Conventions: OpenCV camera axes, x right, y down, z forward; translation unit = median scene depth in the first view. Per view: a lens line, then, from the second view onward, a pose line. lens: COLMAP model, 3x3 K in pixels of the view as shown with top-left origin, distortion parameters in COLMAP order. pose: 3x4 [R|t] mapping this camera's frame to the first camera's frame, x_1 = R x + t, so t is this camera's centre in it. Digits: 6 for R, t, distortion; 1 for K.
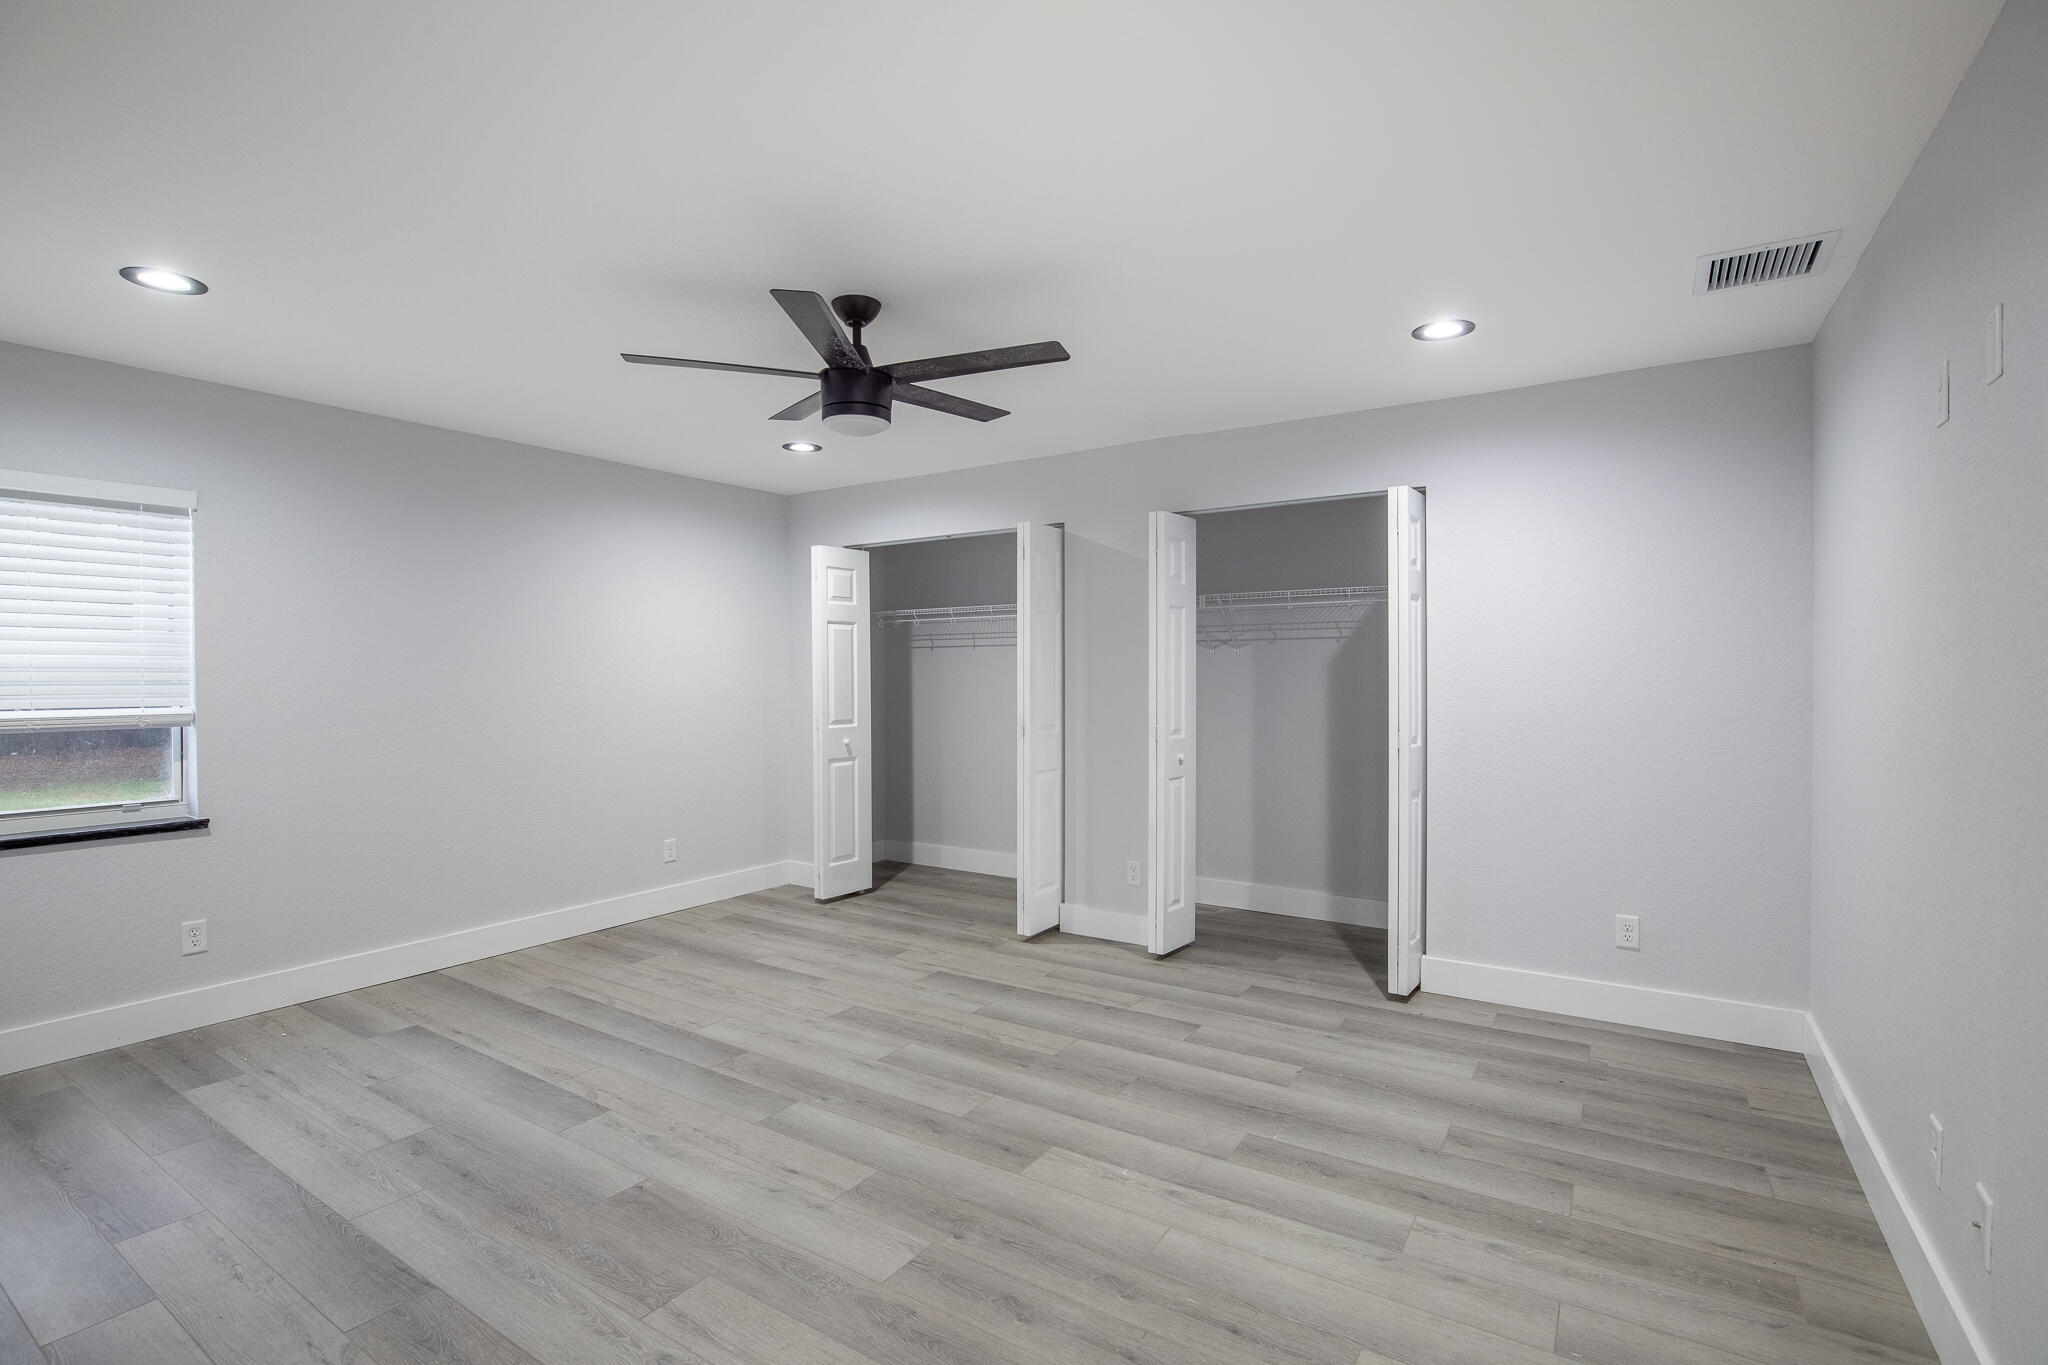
lens RADIAL K [[942.8, 0, 1022.9], [0, 942.8, 680.6], [0, 0, 1]] dist [-0.037699, 0.006812]
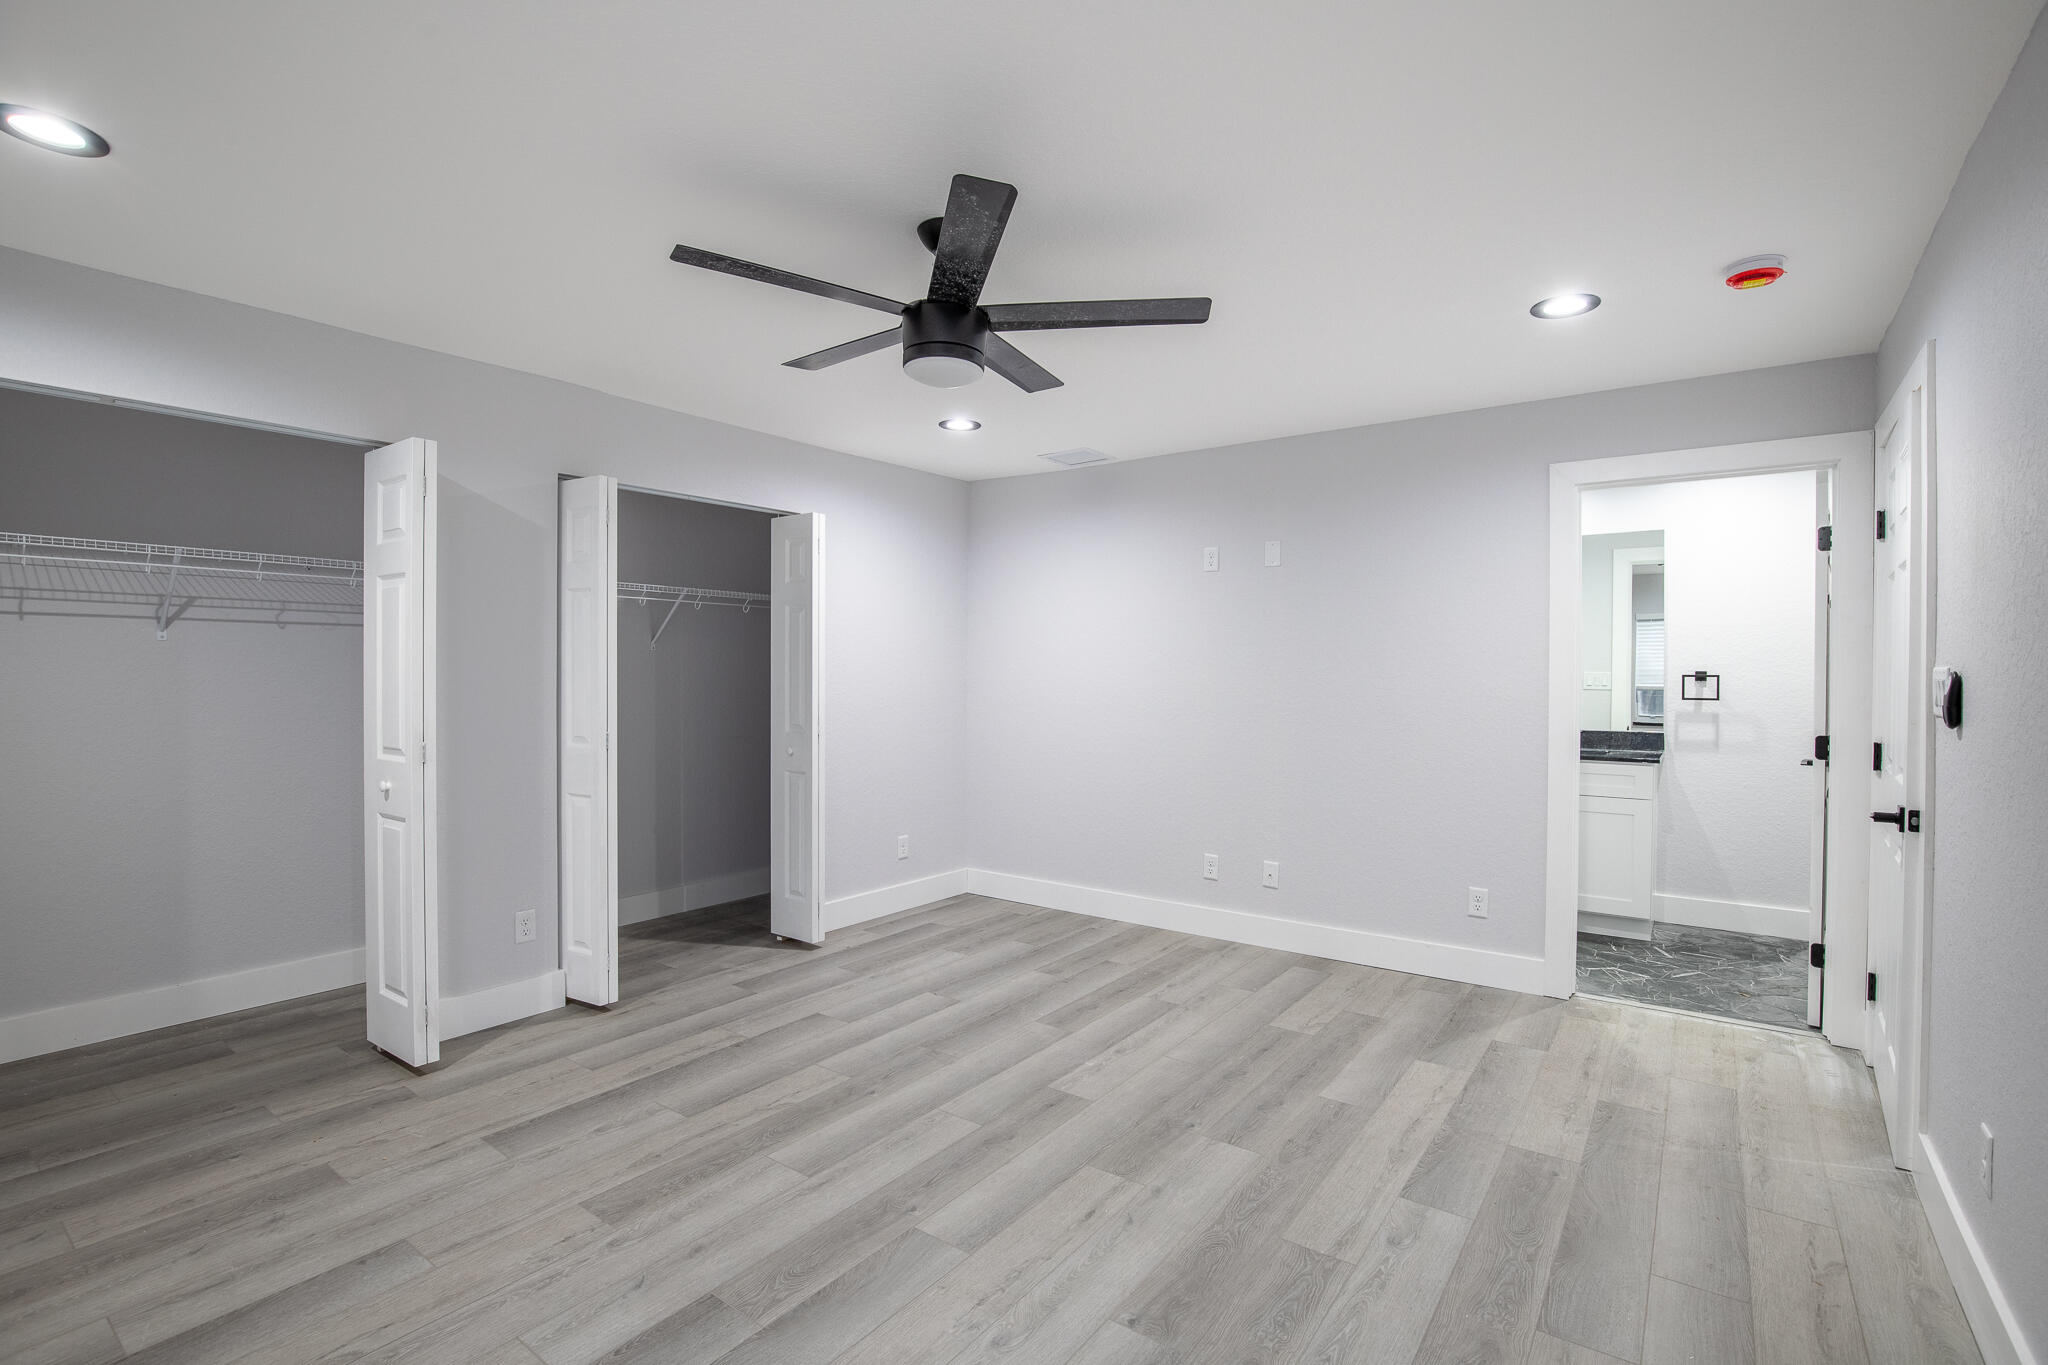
lens RADIAL K [[942.8, 0, 1022.9], [0, 942.8, 680.6], [0, 0, 1]] dist [-0.037699, 0.006812]
pose [[0.061157, -0.006132, 0.998109, -0.820911], [0.005515, 0.999968, 0.005805, -0.000934], [-0.998113, 0.005150, 0.061189, 0.713107]]
